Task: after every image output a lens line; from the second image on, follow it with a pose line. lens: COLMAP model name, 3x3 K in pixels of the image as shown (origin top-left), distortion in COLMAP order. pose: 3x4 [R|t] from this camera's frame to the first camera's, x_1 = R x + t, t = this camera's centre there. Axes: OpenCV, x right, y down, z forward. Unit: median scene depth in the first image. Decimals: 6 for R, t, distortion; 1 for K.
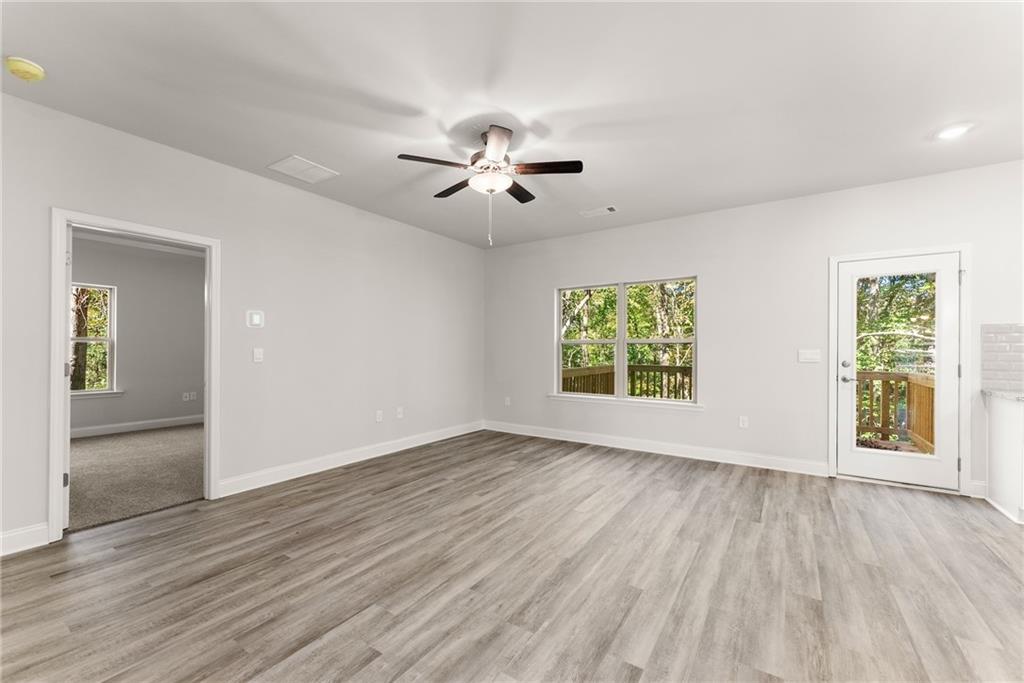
lens RADIAL K [[416.9, 0, 507.6], [0, 416.9, 346.2], [0, 0, 1]] dist [0.000542, 0.000083]
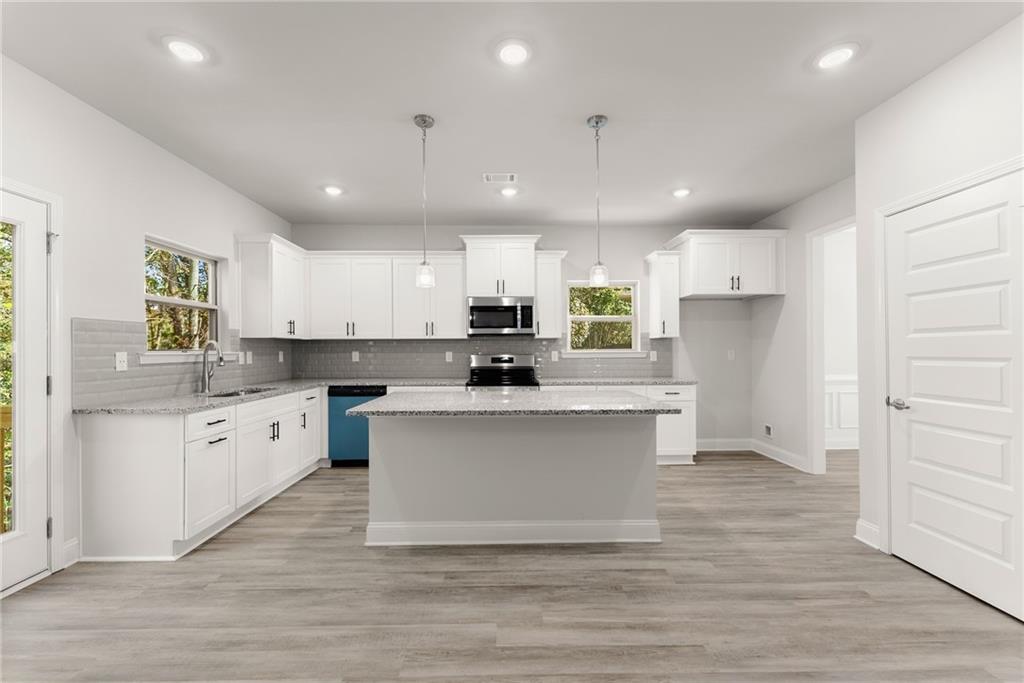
lens RADIAL K [[409.7, 0, 508.3], [0, 409.7, 347.0], [0, 0, 1]] dist [0.000457, -0.000118]
pose [[-0.573414, 0.003074, 0.819260, 0.144833], [-0.002094, 0.999984, -0.005218, -0.000464], [-0.819263, -0.004707, -0.573398, 0.831913]]
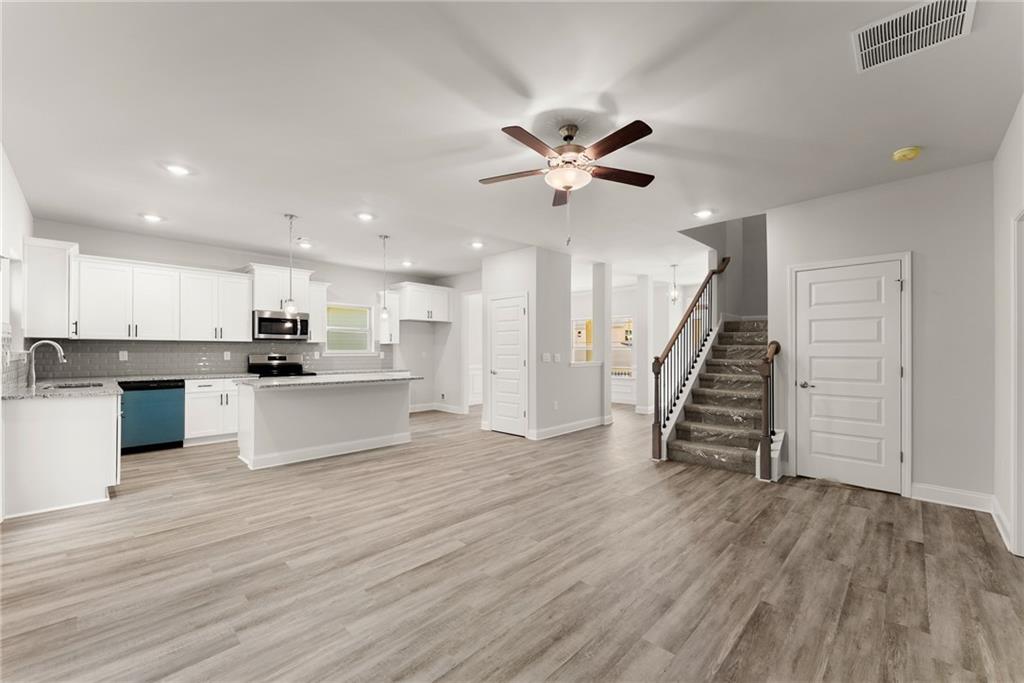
lens RADIAL K [[409.7, 0, 508.3], [0, 409.7, 347.0], [0, 0, 1]] dist [0.000457, -0.000118]
pose [[-0.983724, -0.005444, 0.179601, -0.069050], [-0.008135, 0.999865, -0.014255, 0.004185], [-0.179499, -0.015484, -0.983636, 1.733764]]
